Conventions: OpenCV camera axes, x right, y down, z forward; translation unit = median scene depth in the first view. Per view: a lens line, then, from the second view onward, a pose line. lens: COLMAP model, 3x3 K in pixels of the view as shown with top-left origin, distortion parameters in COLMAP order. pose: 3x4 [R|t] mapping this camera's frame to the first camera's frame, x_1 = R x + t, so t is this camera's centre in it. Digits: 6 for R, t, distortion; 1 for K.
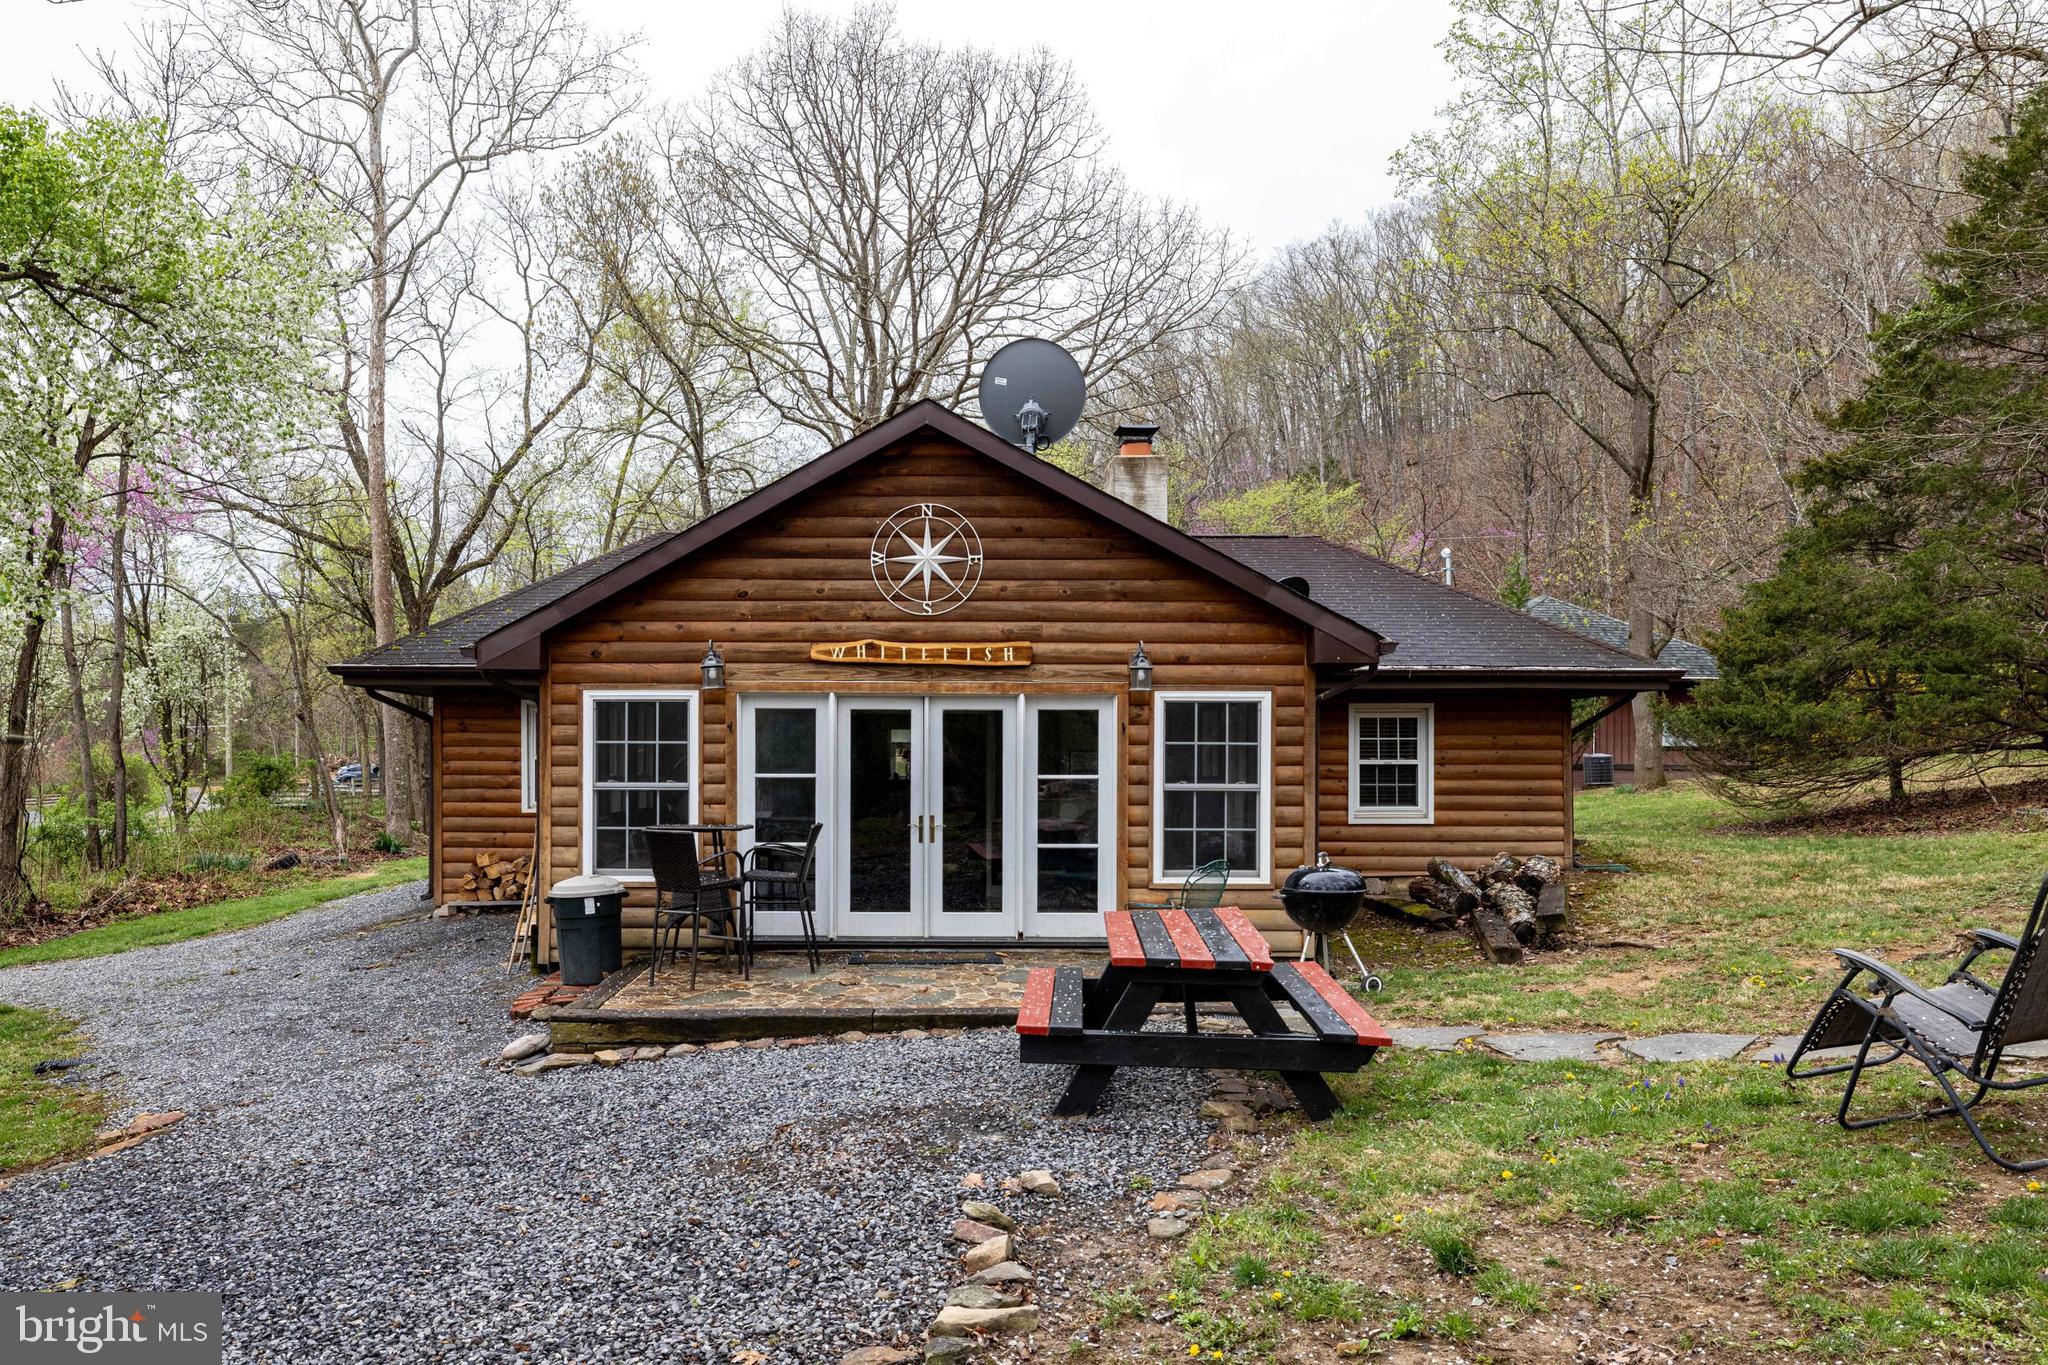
lens RADIAL K [[1397.3, 0, 999.4], [0, 1397.3, 746.2], [0, 0, 1]] dist [0.002160, 0.000759]
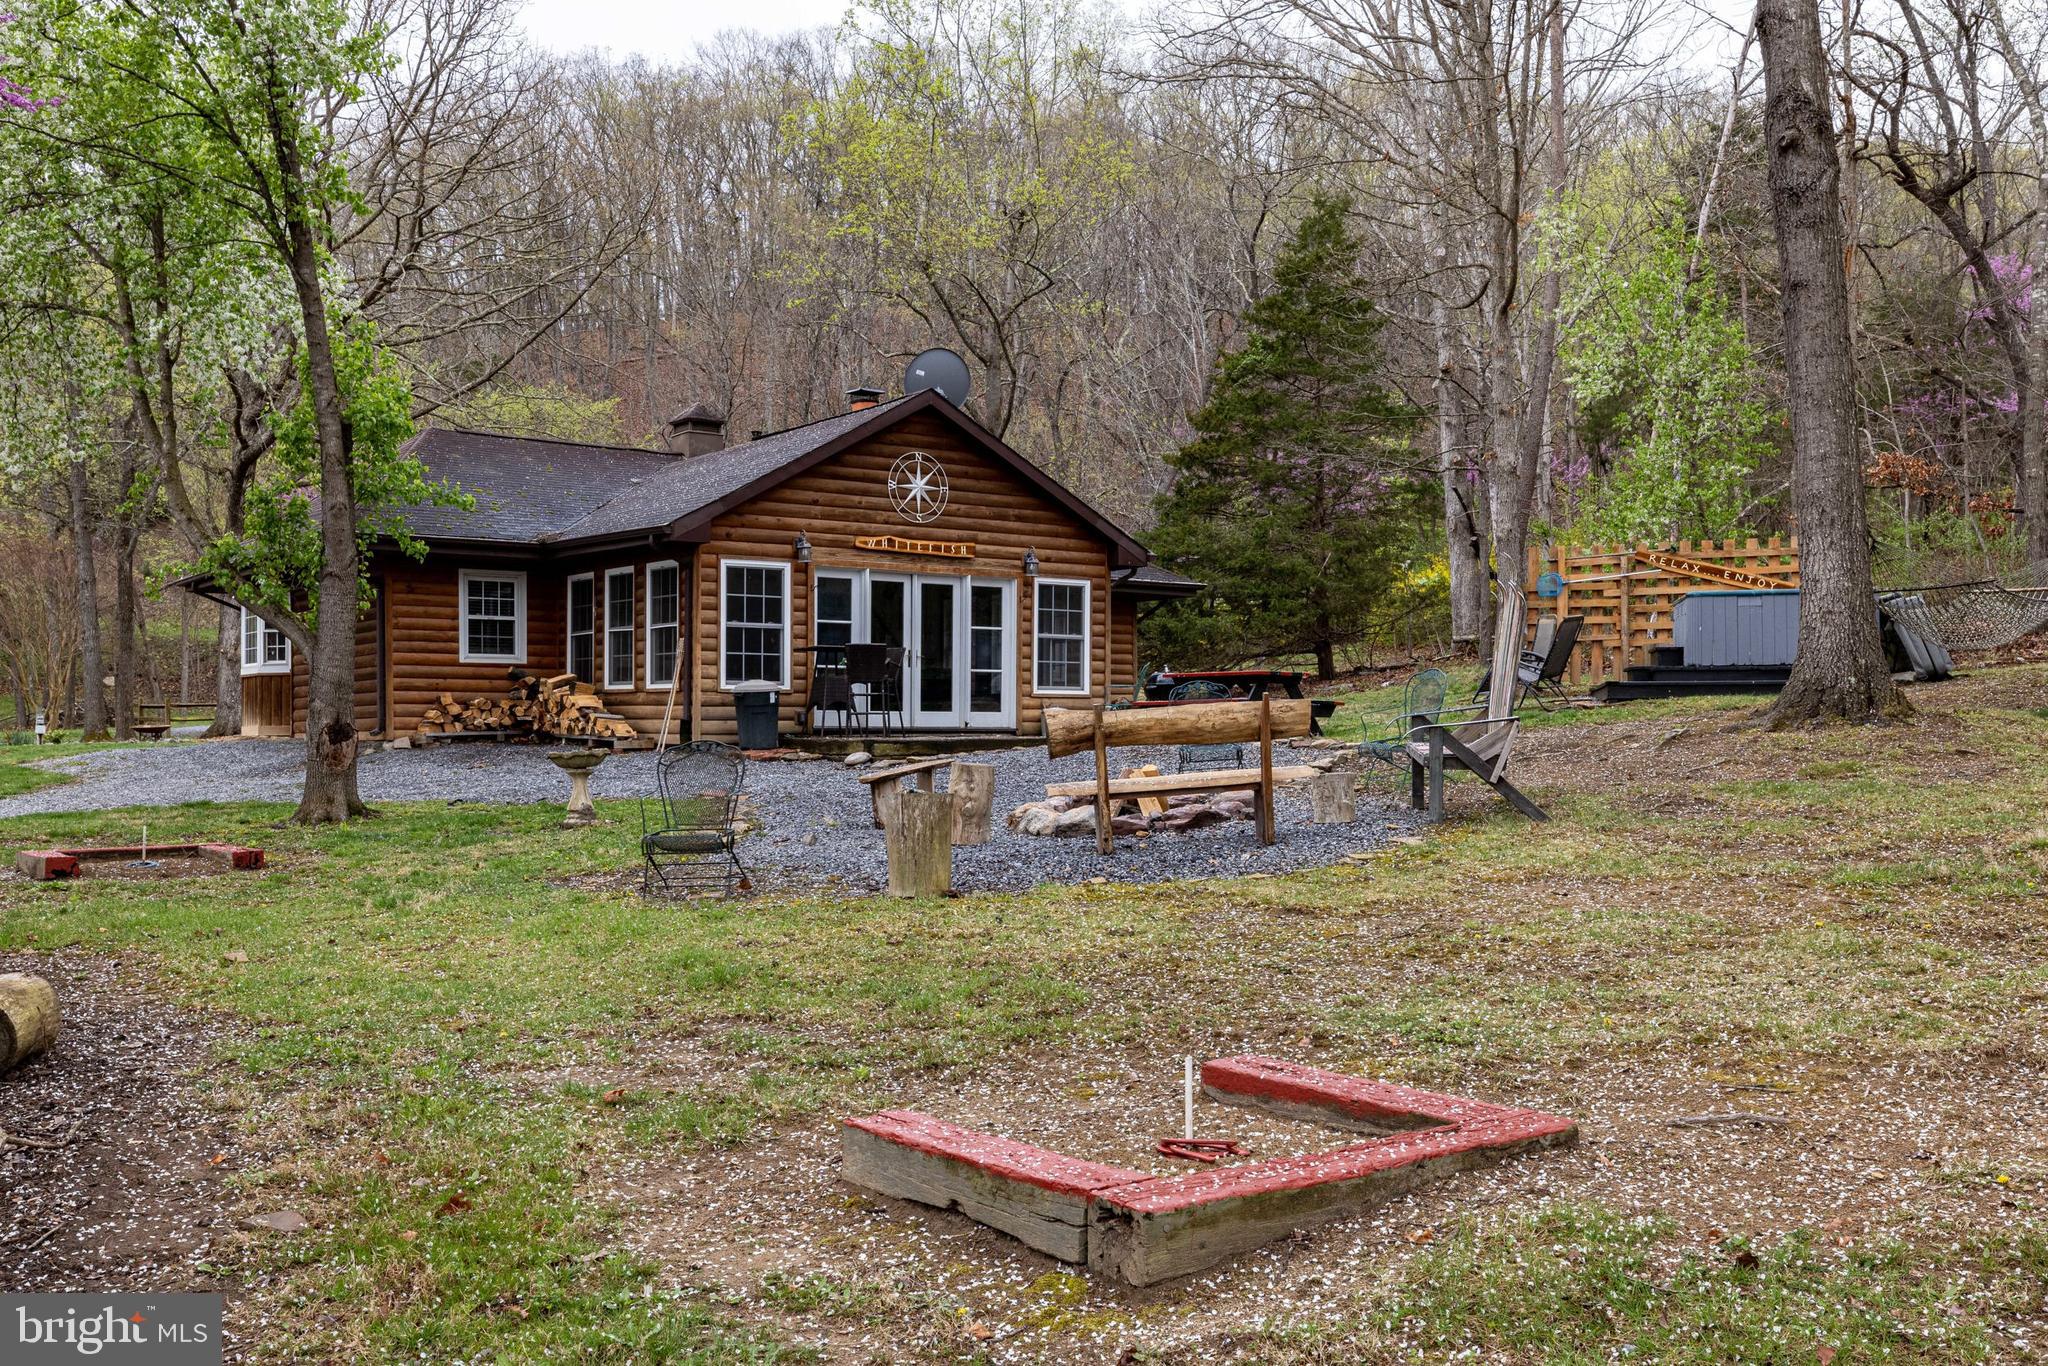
lens RADIAL K [[1717.3, 0, 1025.0], [0, 1717.3, 677.8], [0, 0, 1]] dist [-0.004006, -0.000254]
pose [[0.821563, 0.011558, 0.570000, -1.054030], [-0.002088, 0.999849, -0.017266, 0.114544], [-0.570113, 0.012995, 0.821463, -0.659577]]
